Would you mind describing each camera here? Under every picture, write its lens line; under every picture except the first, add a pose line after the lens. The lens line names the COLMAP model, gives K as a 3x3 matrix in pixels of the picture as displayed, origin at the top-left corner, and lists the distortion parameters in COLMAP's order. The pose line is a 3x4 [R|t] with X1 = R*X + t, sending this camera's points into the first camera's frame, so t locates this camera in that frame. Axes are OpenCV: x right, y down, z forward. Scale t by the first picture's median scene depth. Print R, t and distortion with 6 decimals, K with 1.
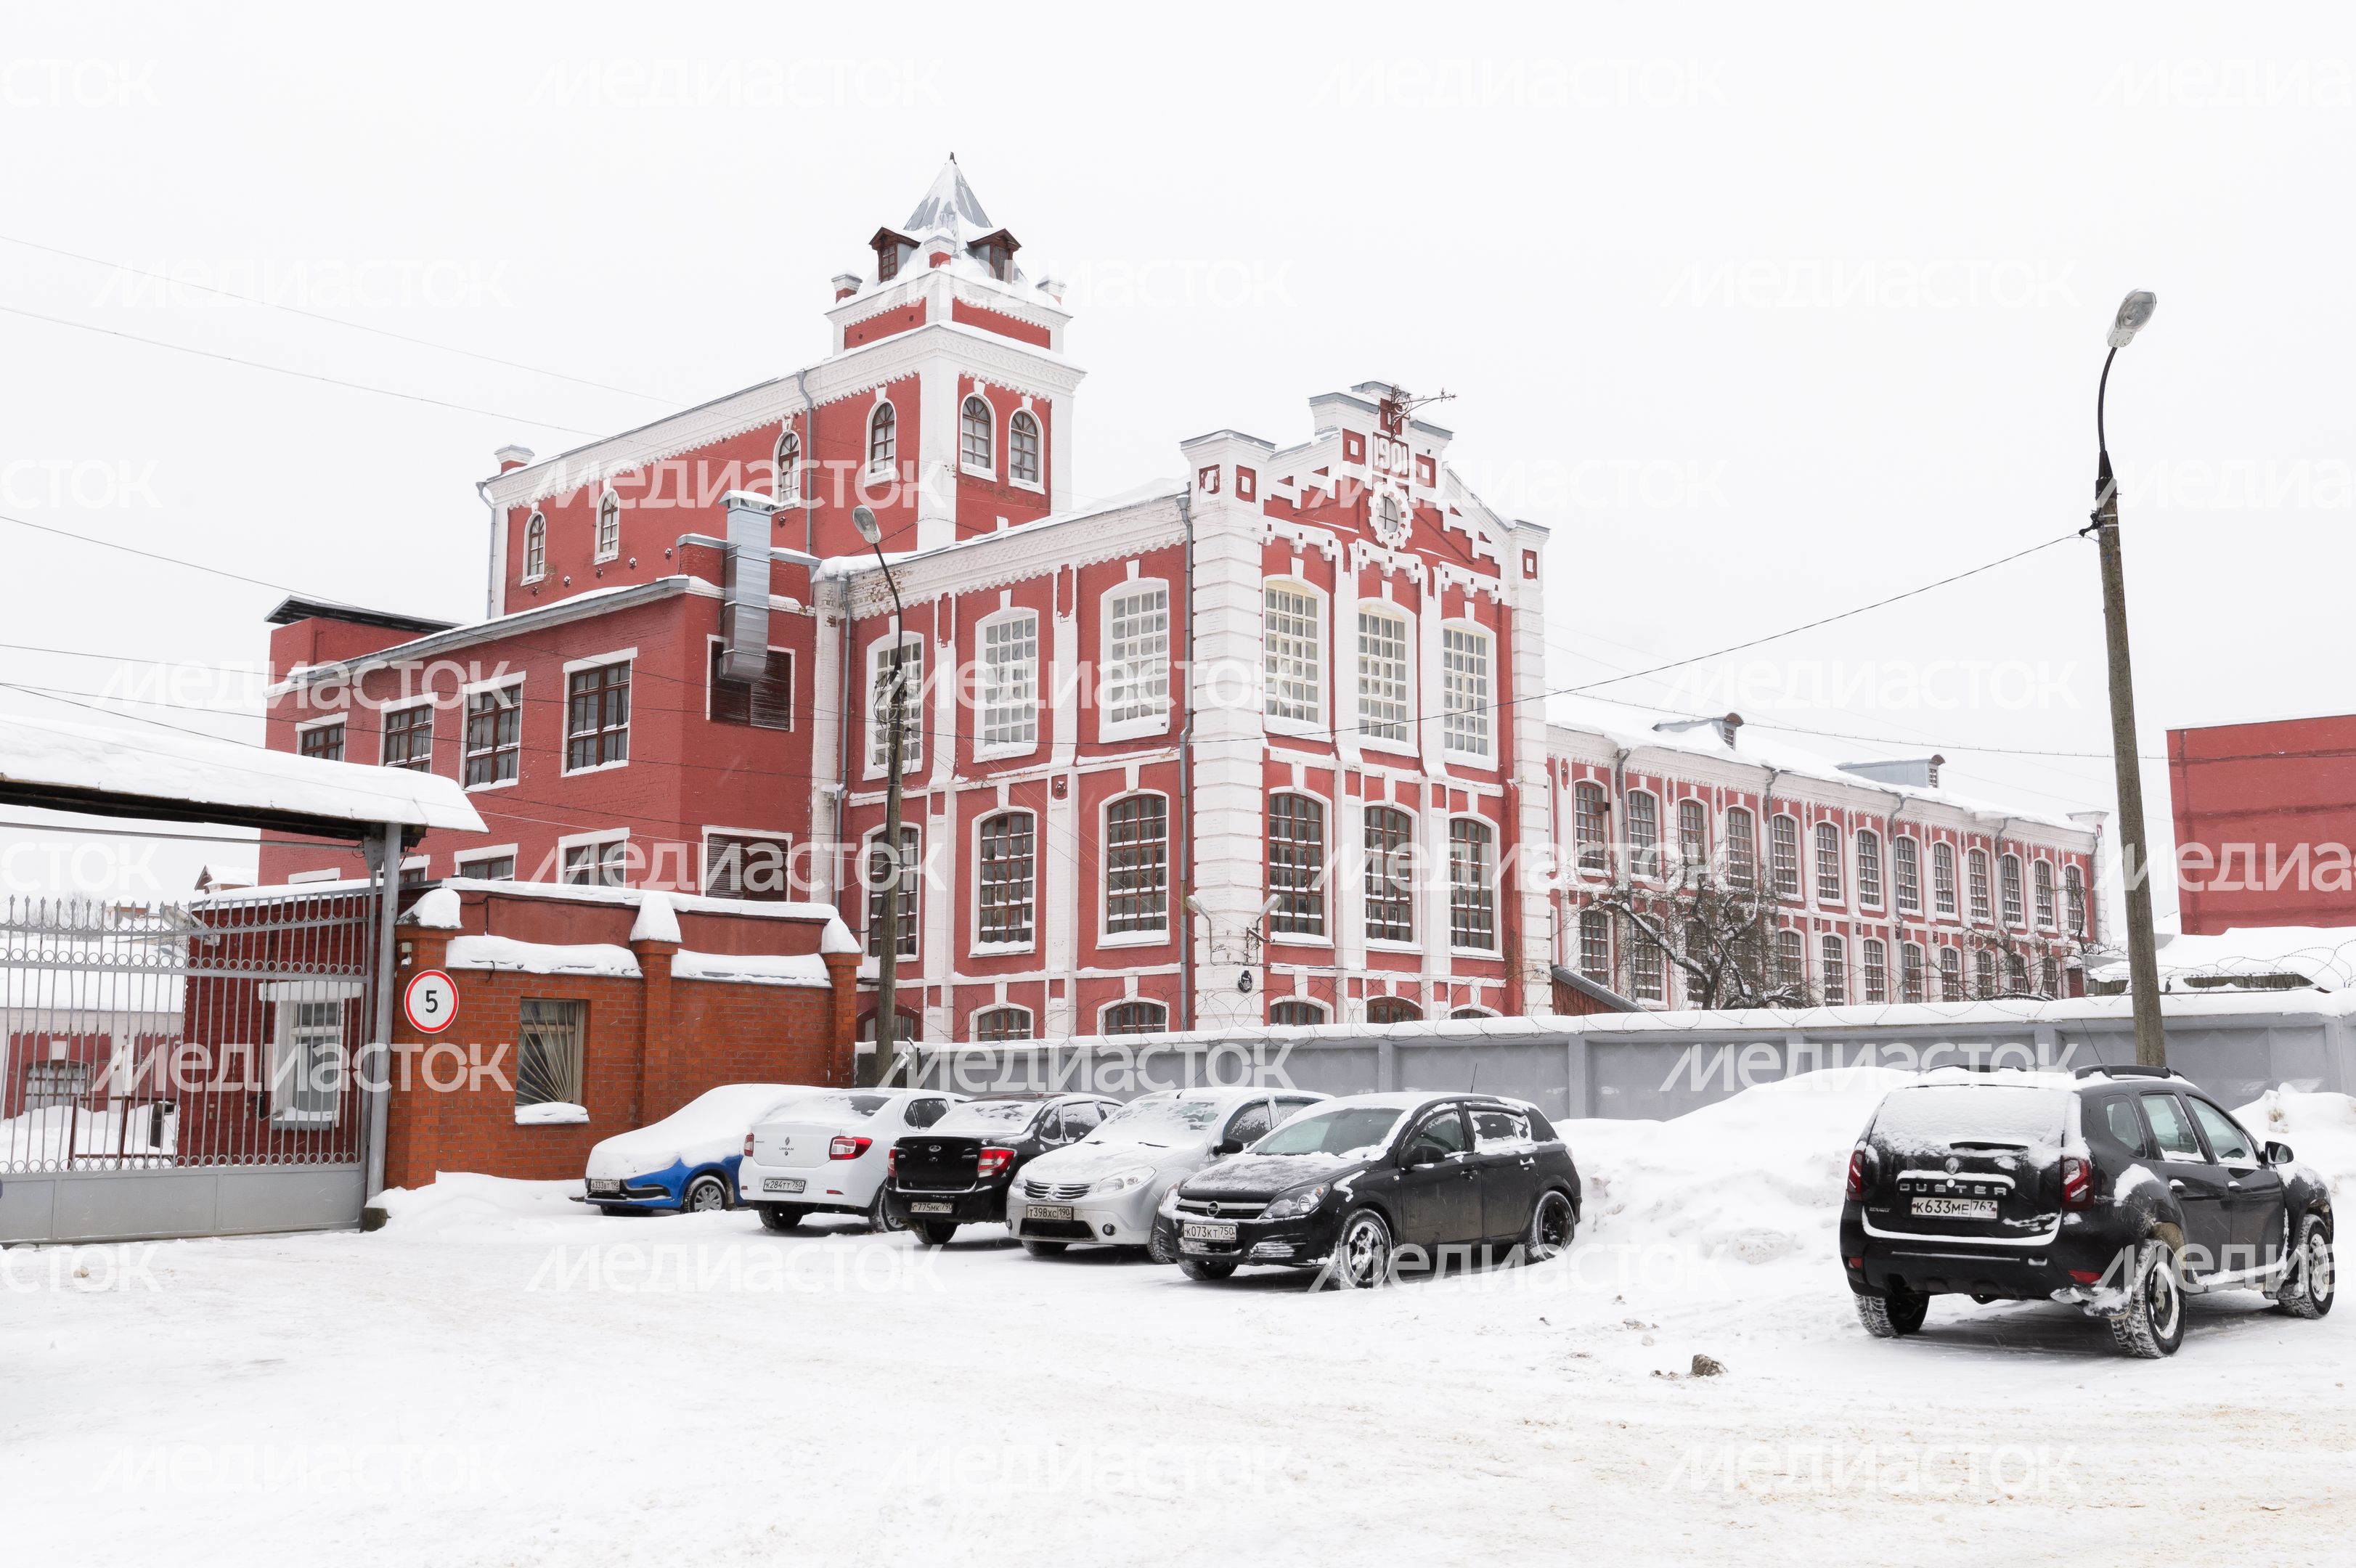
lens RADIAL K [[2323.7, 0, 1178.0], [0, 2323.7, 784.0], [0, 0, 1]] dist [-0.083210, 0.004155]
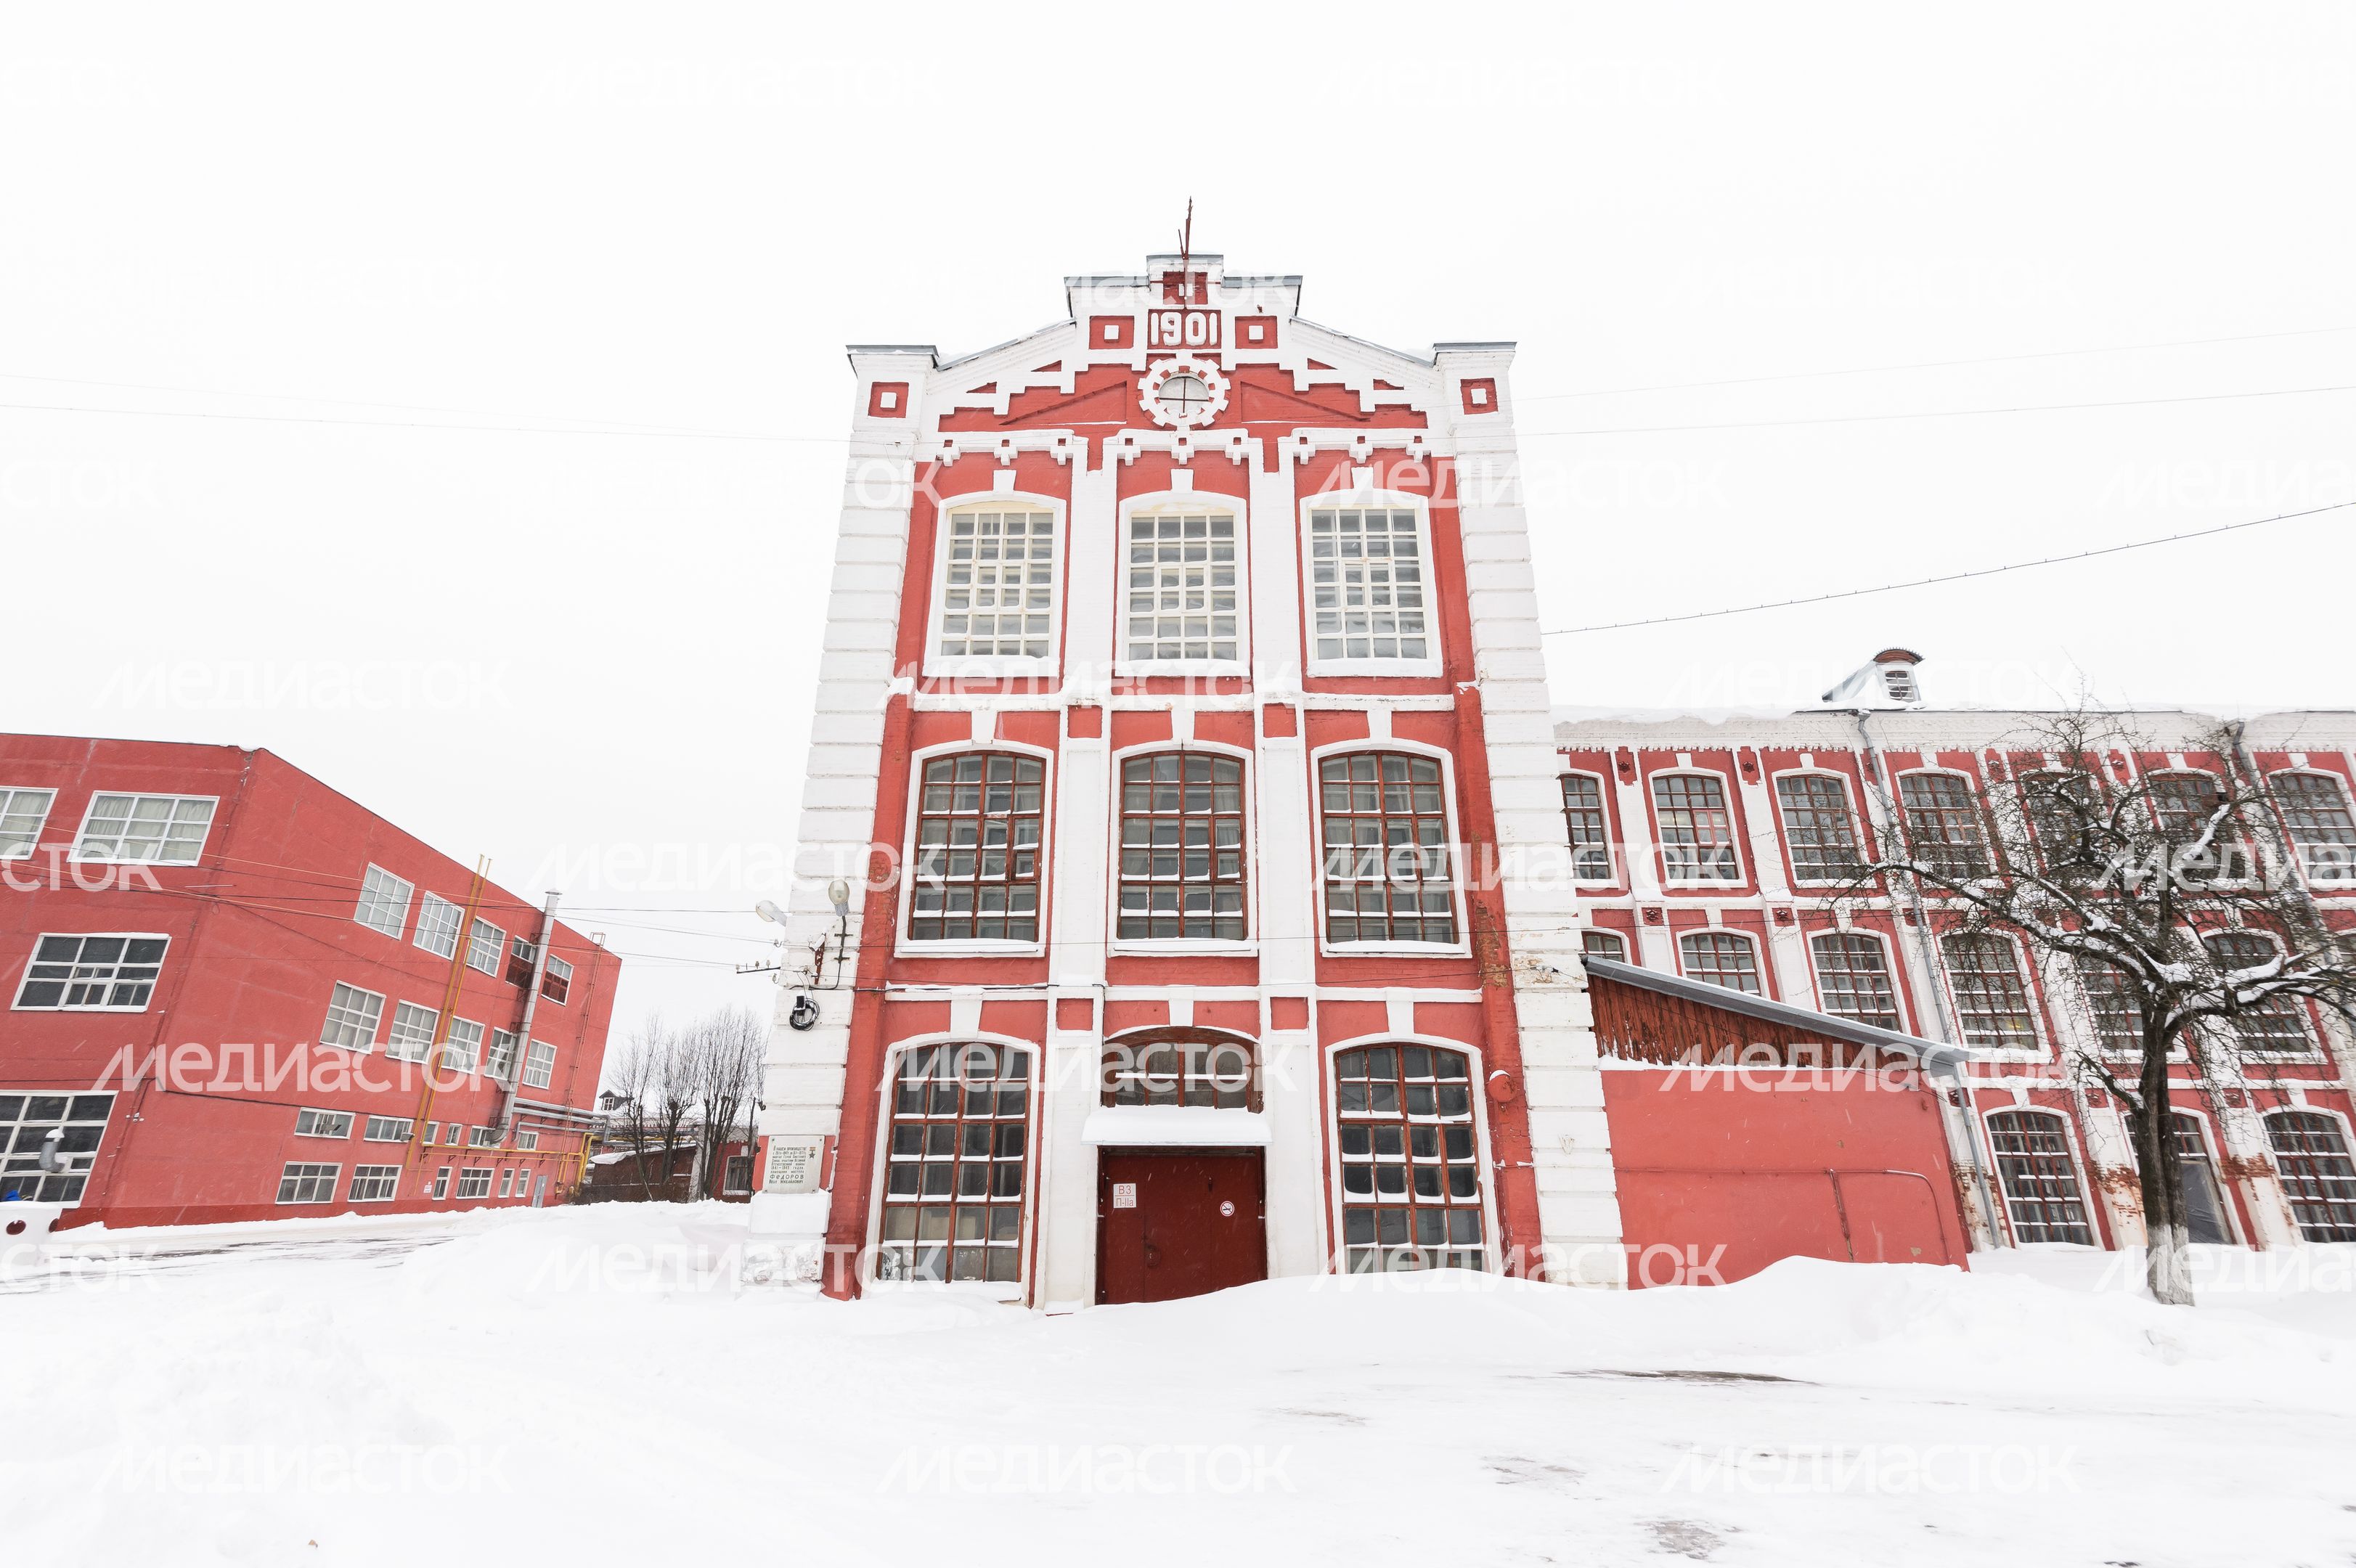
lens RADIAL K [[1055.5, 0, 1178.0], [0, 1055.5, 784.0], [0, 0, 1]] dist [0.023721, -0.000565]
pose [[0.685582, -0.250184, -0.683656, 0.297865], [0.095539, 0.961892, -0.256196, 0.099029], [0.721699, 0.110327, 0.683358, 0.771805]]
